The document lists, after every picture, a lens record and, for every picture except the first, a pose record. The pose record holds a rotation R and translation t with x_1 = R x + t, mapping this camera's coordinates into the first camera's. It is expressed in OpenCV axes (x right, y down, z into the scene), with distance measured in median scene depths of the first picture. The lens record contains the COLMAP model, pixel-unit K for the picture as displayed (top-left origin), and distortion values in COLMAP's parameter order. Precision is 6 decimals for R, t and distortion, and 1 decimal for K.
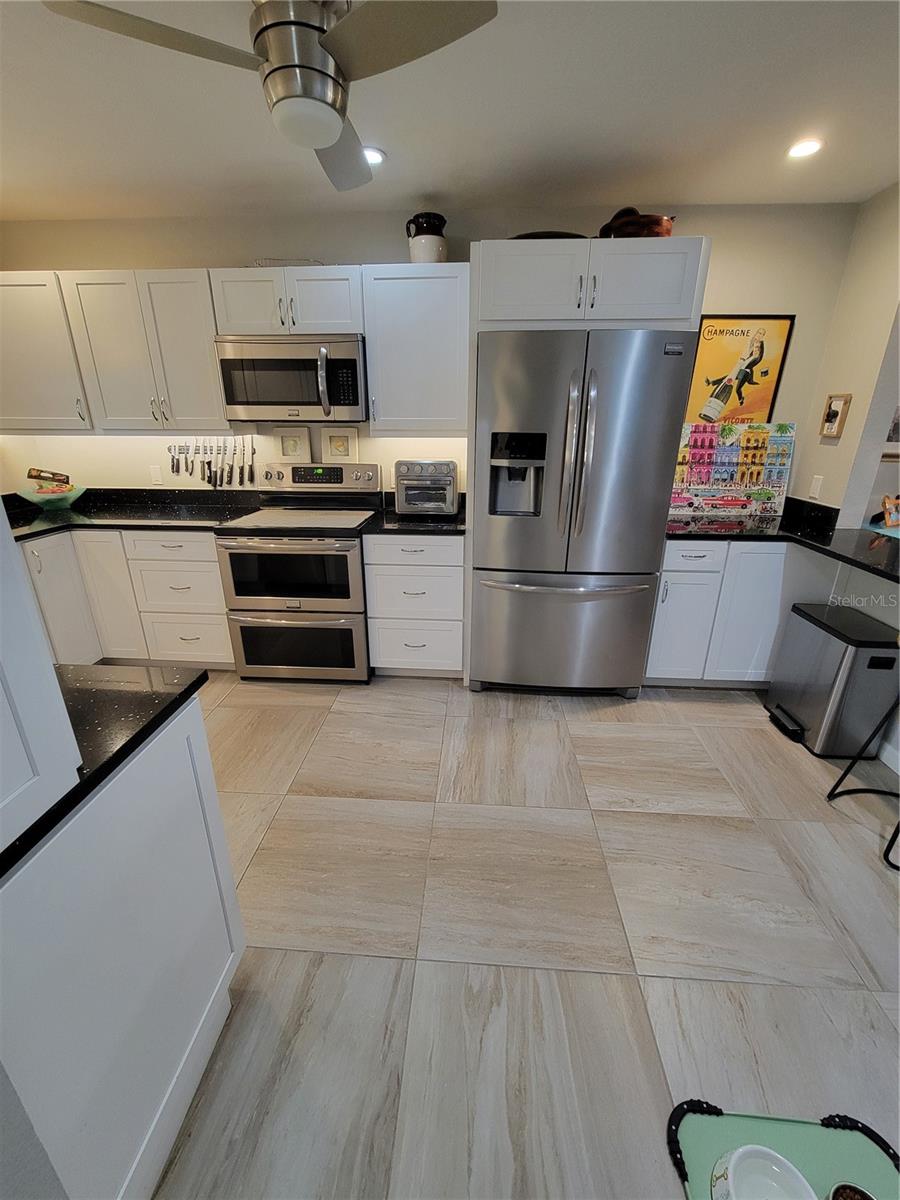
lens RADIAL K [[489.1, 0, 445.3], [0, 489.1, 599.4], [0, 0, 1]] dist [-0.002193, 0.000008]
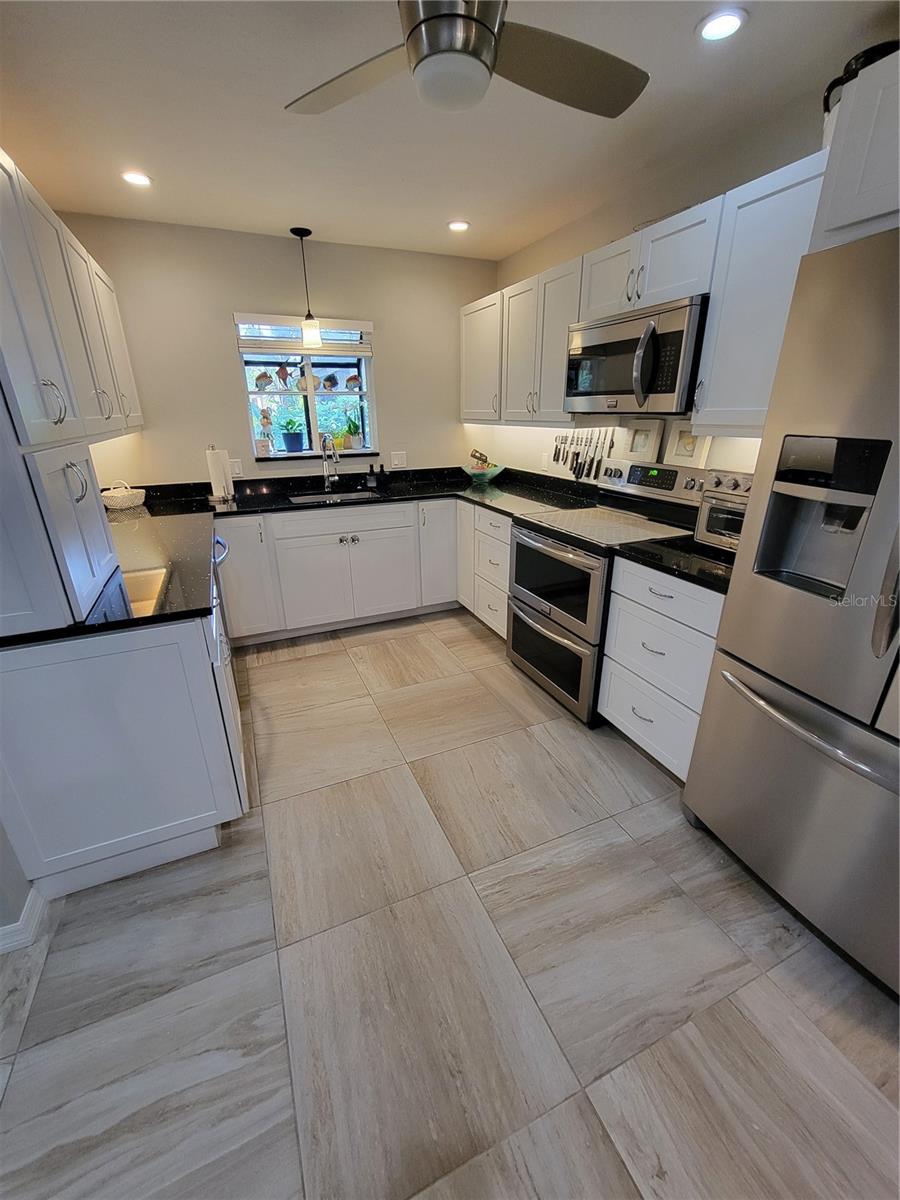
lens RADIAL K [[489.1, 0, 445.3], [0, 489.1, 599.4], [0, 0, 1]] dist [-0.002193, 0.000008]
pose [[0.460746, 0.313739, -0.830229, 0.382813], [-0.290363, 0.937244, 0.193039, -0.134584], [0.838691, 0.152126, 0.522929, 0.342073]]
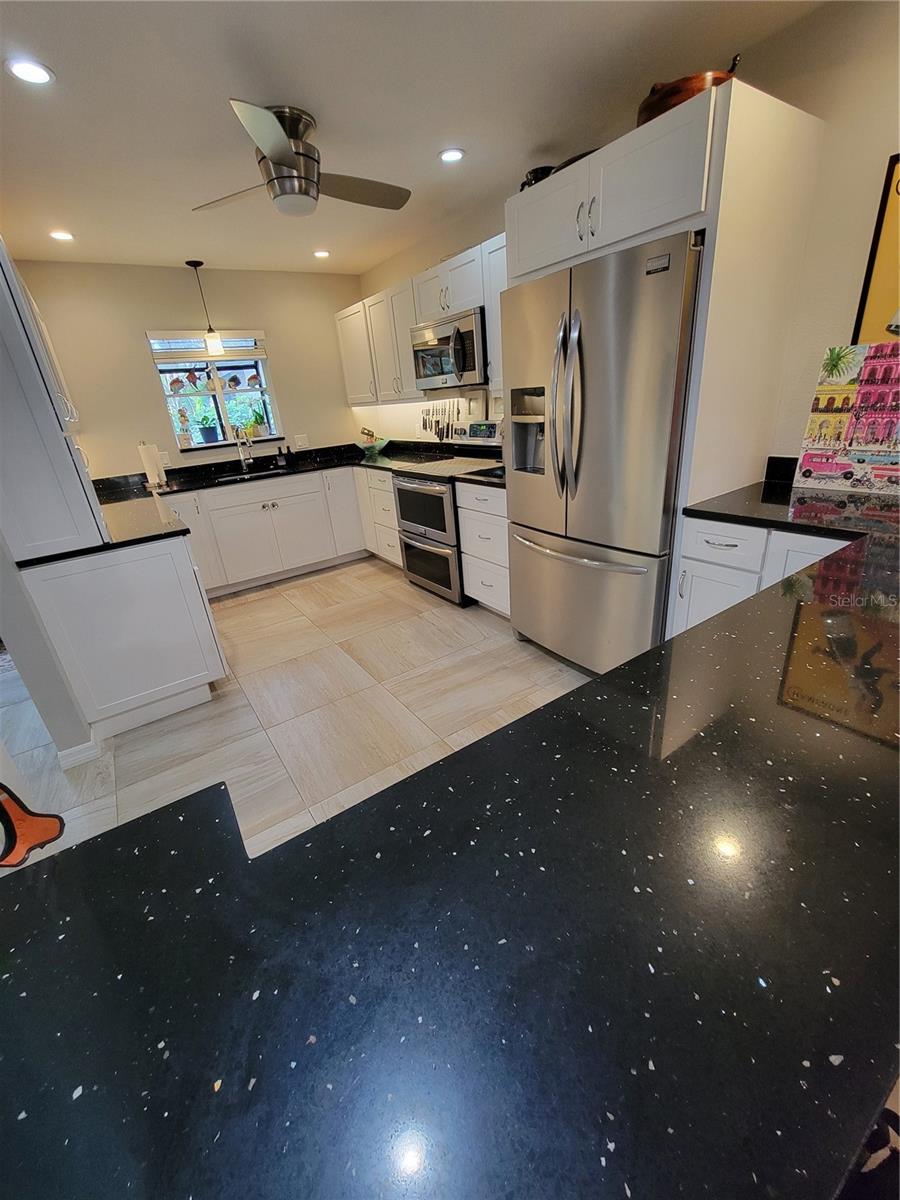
lens RADIAL K [[489.1, 0, 445.3], [0, 489.1, 599.4], [0, 0, 1]] dist [-0.002193, 0.000008]
pose [[0.613465, 0.252848, -0.748150, 0.774301], [-0.183709, 0.967061, 0.176195, -0.057126], [0.768057, 0.029352, 0.639709, 0.205084]]
